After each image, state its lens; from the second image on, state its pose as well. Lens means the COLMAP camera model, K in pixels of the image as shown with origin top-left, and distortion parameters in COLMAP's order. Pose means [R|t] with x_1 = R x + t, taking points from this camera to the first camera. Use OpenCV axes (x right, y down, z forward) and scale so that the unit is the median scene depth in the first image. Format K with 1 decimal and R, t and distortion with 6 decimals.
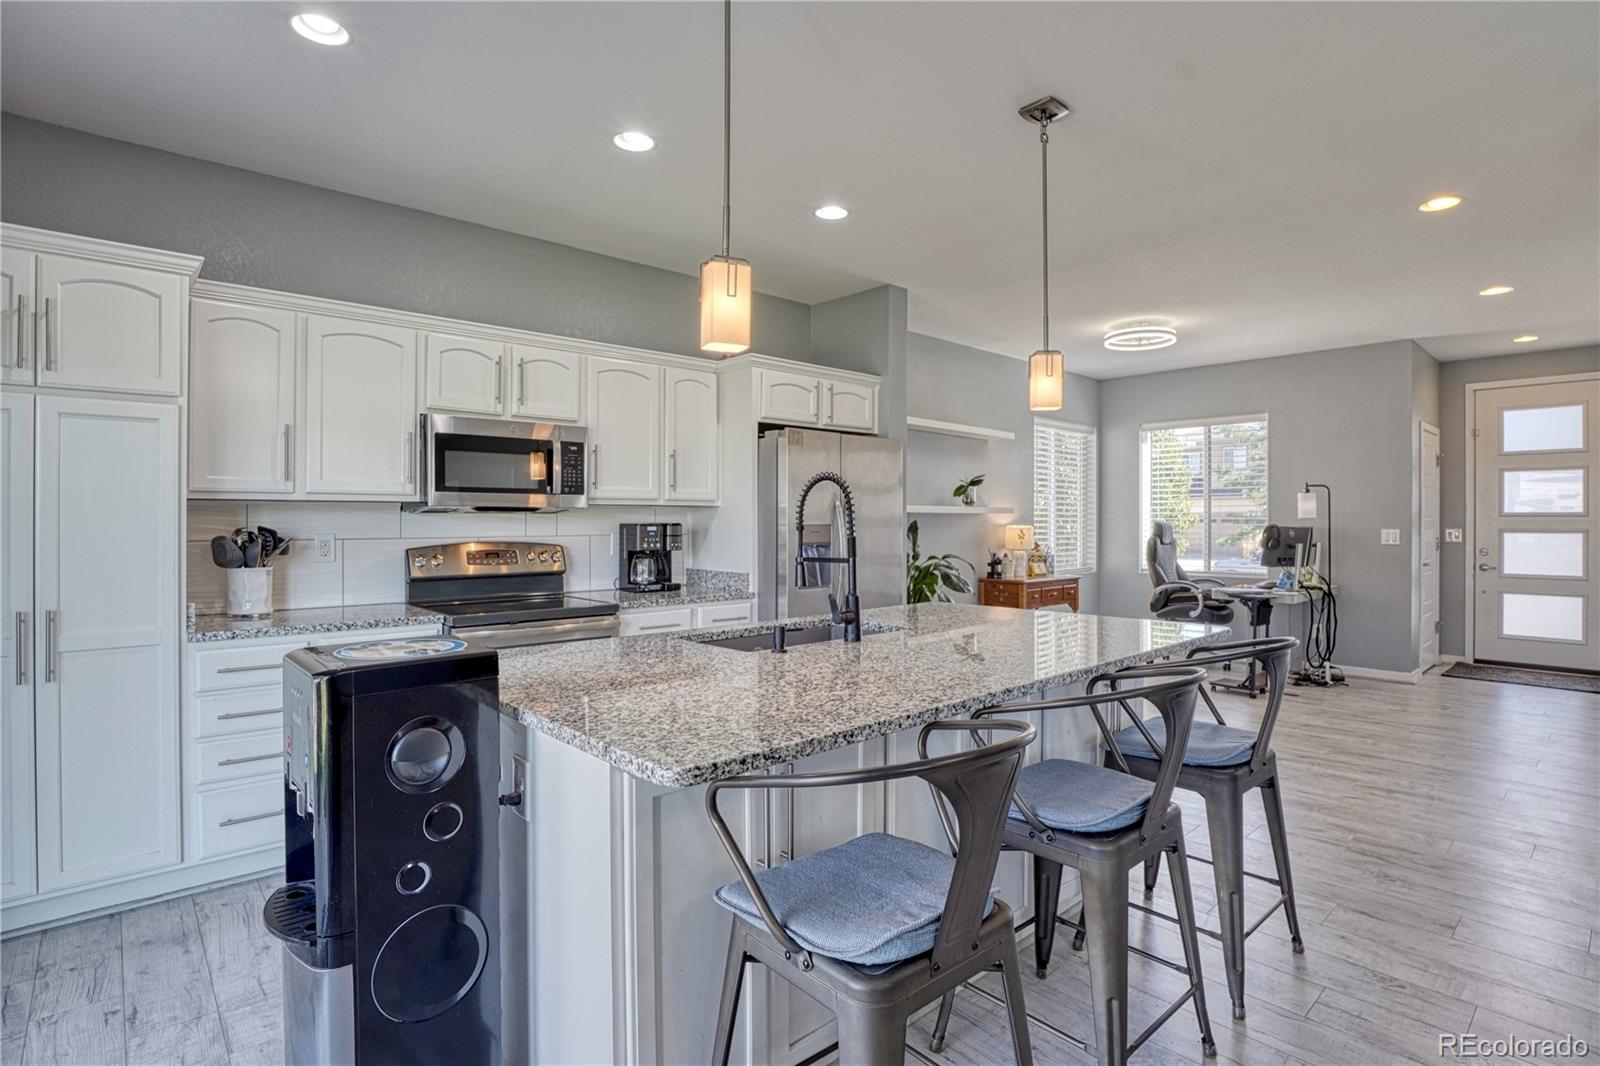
lens RADIAL K [[793.4, 0, 813.3], [0, 793.4, 517.7], [0, 0, 1]] dist [-0.043275, 0.007760]
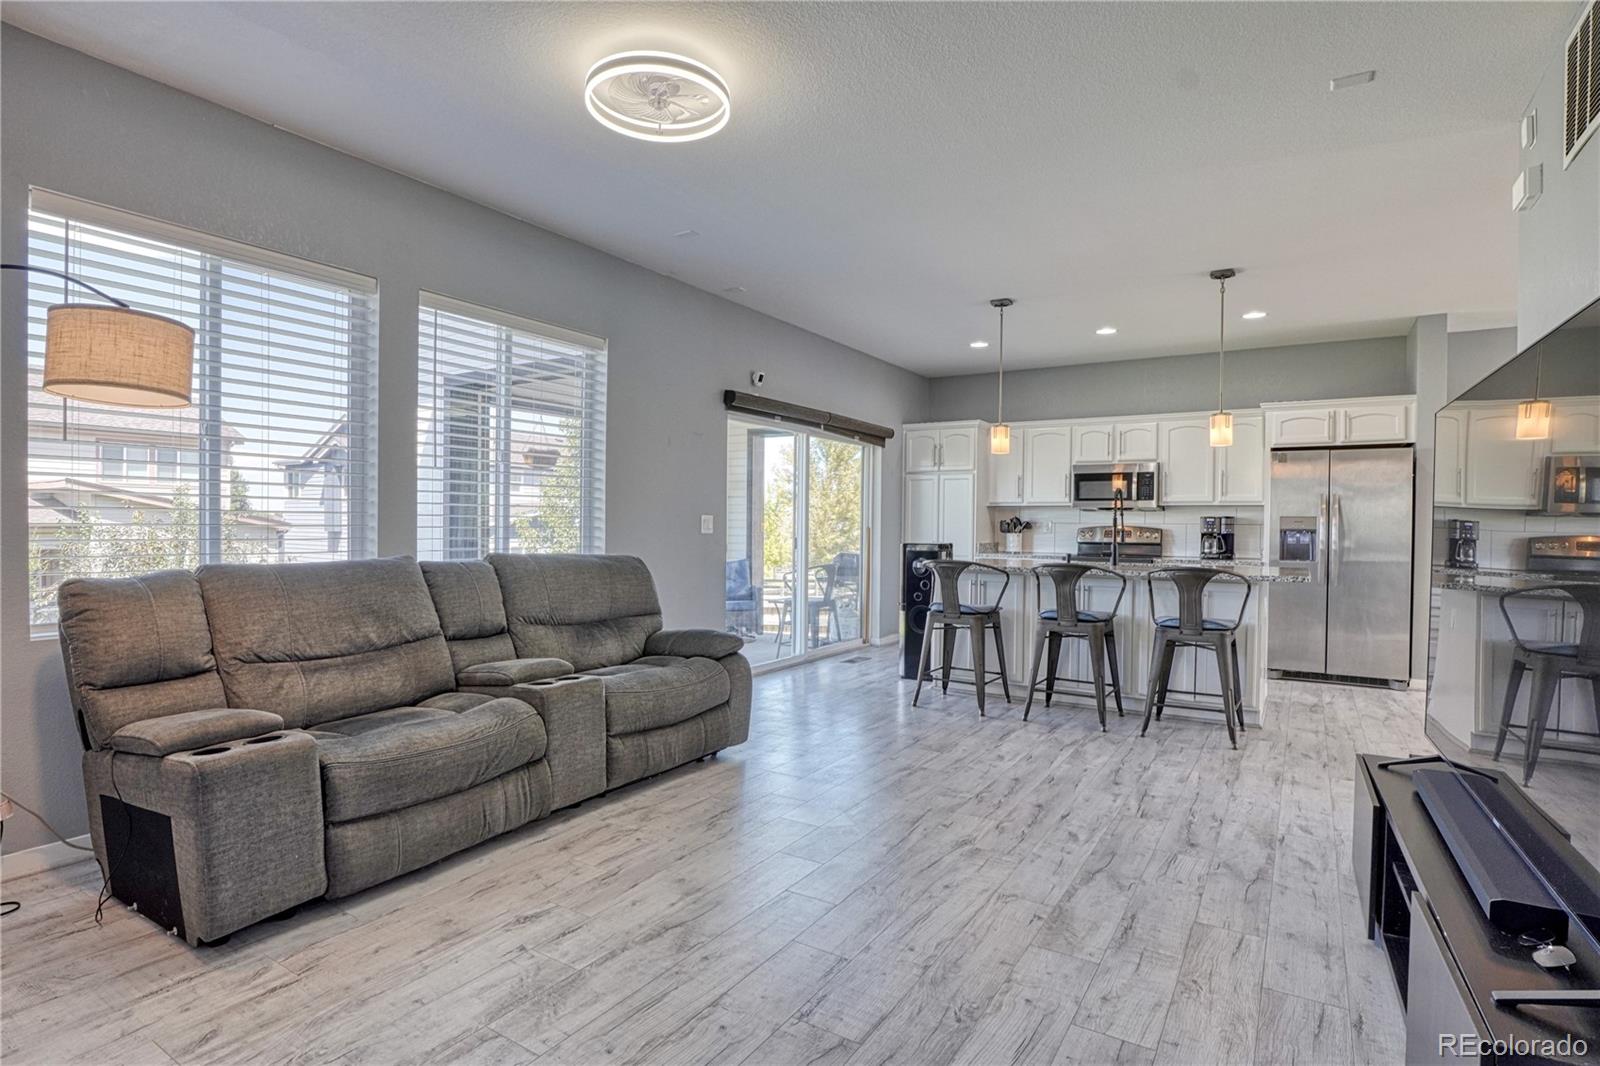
lens RADIAL K [[793.4, 0, 815.6], [0, 793.4, 527.0], [0, 0, 1]] dist [-0.043275, 0.007760]
pose [[0.267064, 0.006330, -0.963658, 0.754064], [-0.006900, 0.999965, 0.004656, 0.017678], [0.963654, 0.005406, 0.267099, -0.140893]]
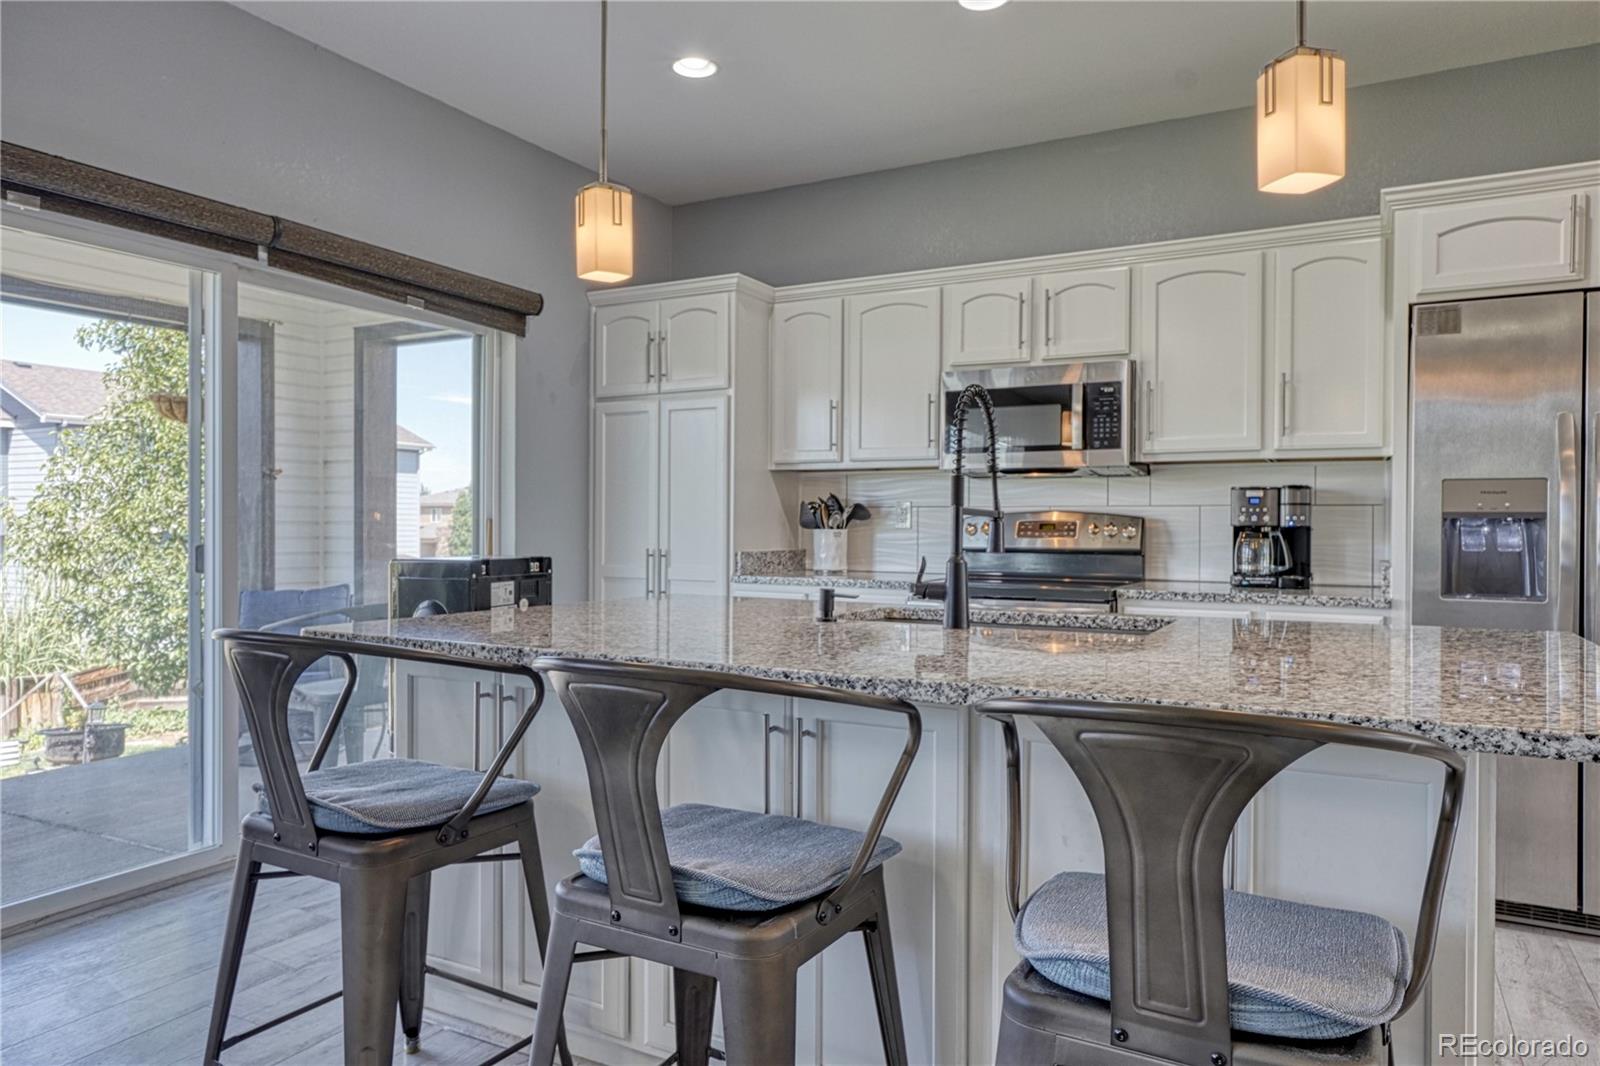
lens RADIAL K [[1041.1, 0, 803.1], [0, 1041.1, 535.0], [0, 0, 1]] dist [0.002308, 0.000202]
pose [[0.325593, 0.013562, -0.945413, 0.341847], [-0.000589, 0.999900, 0.014141, 0.024420], [0.945510, -0.004047, 0.325568, 0.228713]]
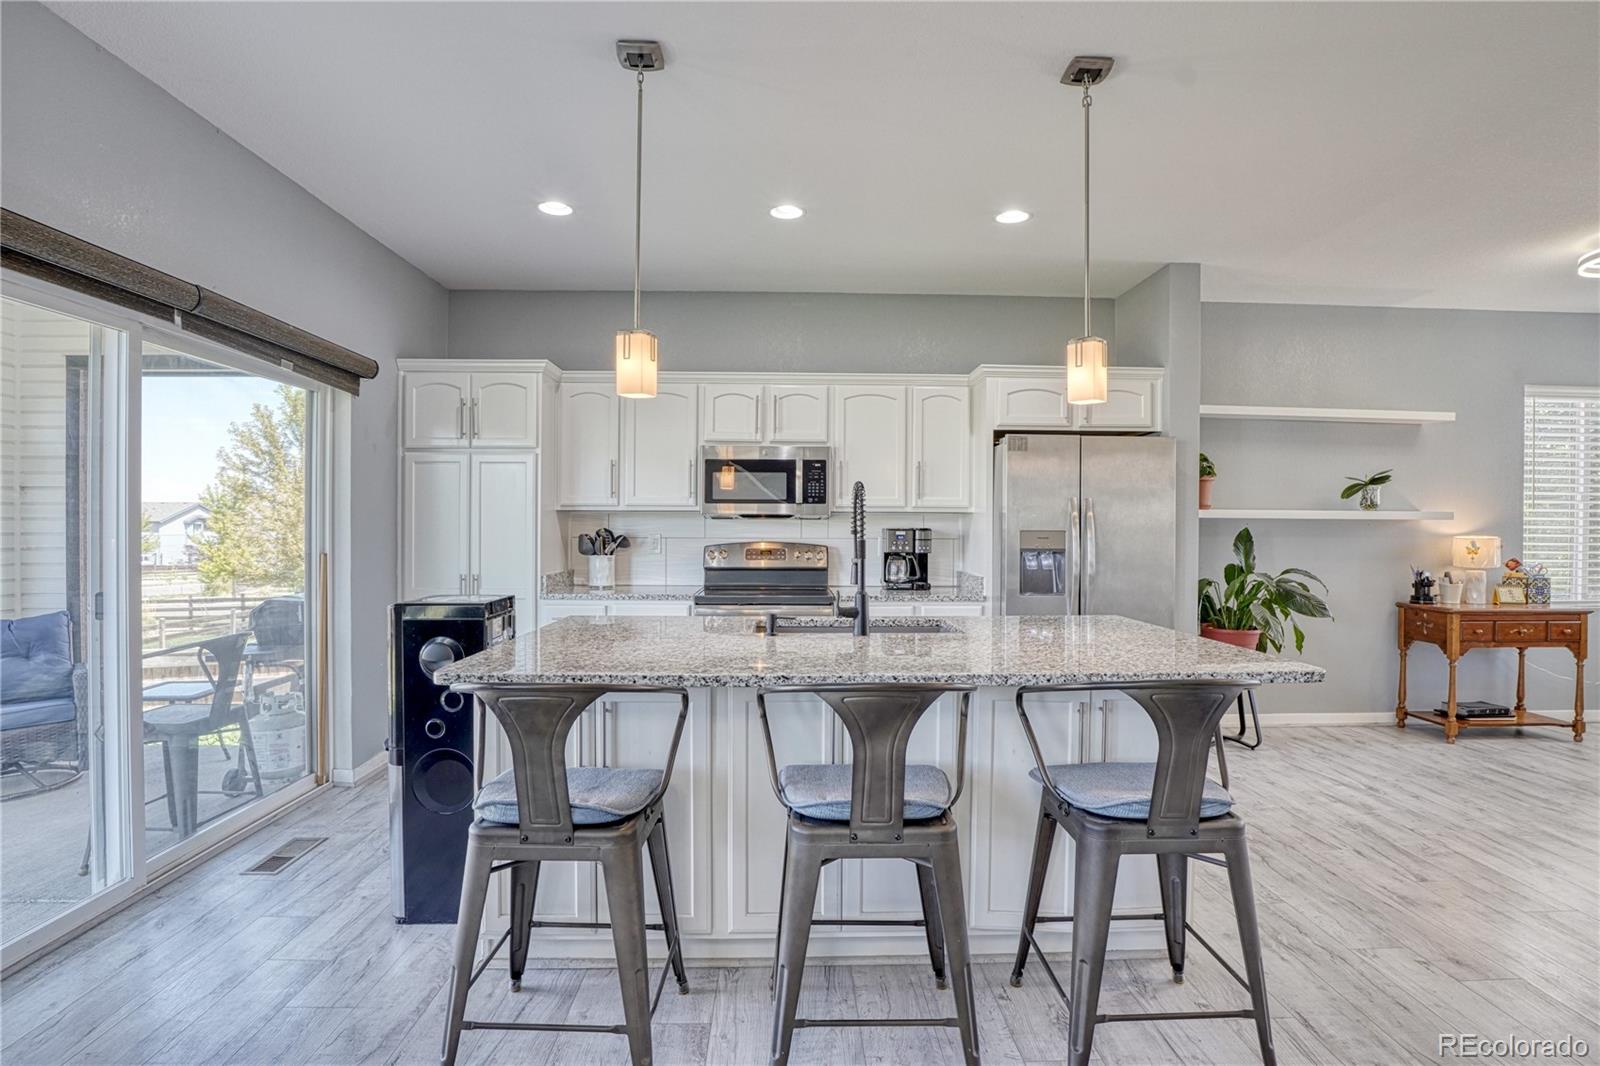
lens RADIAL K [[793.4, 0, 818.1], [0, 793.4, 531.4], [0, 0, 1]] dist [-0.043275, 0.007760]
pose [[0.758748, 0.007514, -0.651341, 0.288885], [-0.002343, 0.999958, 0.008806, 0.001134], [0.651380, -0.005155, 0.758734, 0.052527]]
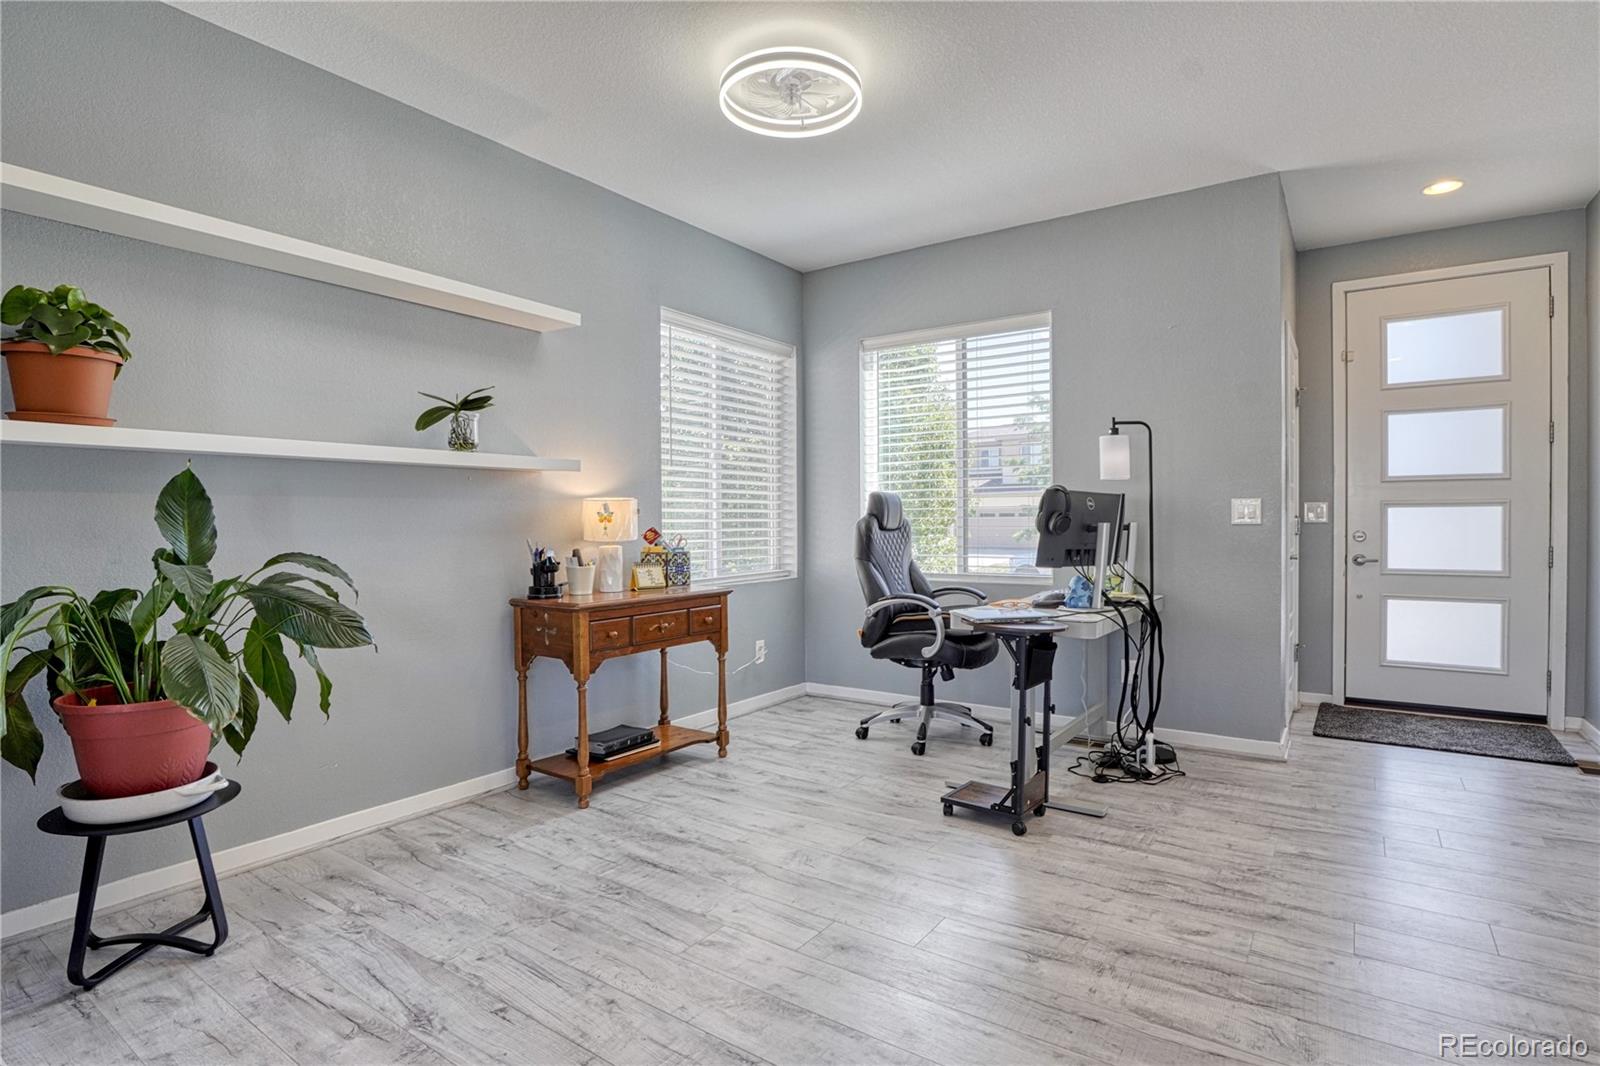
lens RADIAL K [[793.4, 0, 775.0], [0, 793.4, 524.4], [0, 0, 1]] dist [-0.043275, 0.007760]
pose [[0.985006, -0.010843, 0.172177, 0.304741], [0.009412, 0.999914, 0.009129, 0.027024], [-0.172261, -0.007372, 0.985024, 0.502391]]
